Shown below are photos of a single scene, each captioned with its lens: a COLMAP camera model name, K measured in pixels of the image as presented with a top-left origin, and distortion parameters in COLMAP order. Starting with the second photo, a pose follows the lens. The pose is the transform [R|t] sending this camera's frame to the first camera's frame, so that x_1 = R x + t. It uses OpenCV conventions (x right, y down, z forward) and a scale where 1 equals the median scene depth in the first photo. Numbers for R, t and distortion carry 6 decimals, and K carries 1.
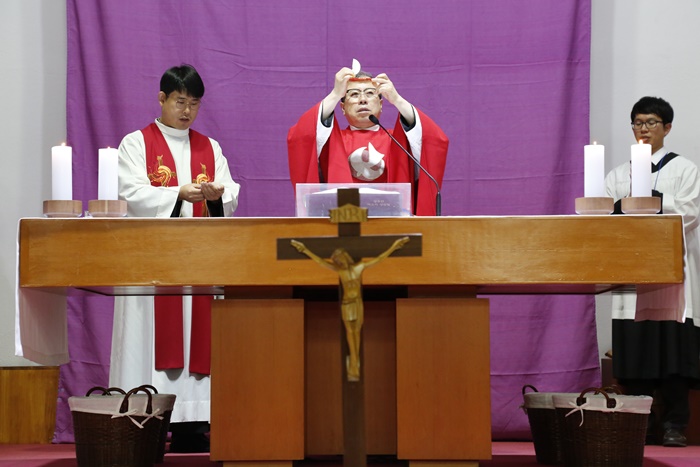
lens RADIAL K [[1969.5, 0, 350.0], [0, 1969.5, 233.5], [0, 0, 1]] dist [0.708852, -0.587430]
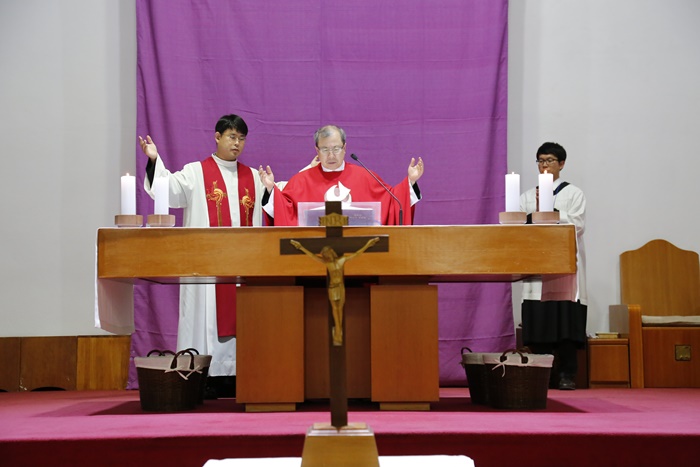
lens RADIAL K [[1338.8, 0, 350.0], [0, 1338.8, 233.5], [0, 0, 1]] dist [0.374077, 0.033064]
pose [[0.999970, -0.002830, 0.007238, 0.002400], [0.002889, 0.999963, -0.008141, 0.004113], [-0.007215, 0.008162, 0.999941, 0.060638]]
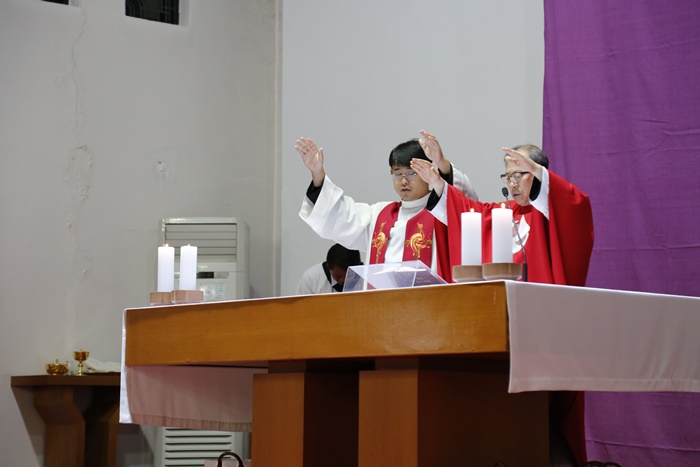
lens RADIAL K [[2109.2, 0, 350.0], [0, 2109.2, 233.5], [0, 0, 1]] dist [0.447210, 0.093798]
pose [[0.604885, -0.063596, -0.793770, 0.892087], [0.037594, 0.997975, -0.051308, 0.017113], [0.795425, 0.001194, 0.606050, 0.314723]]
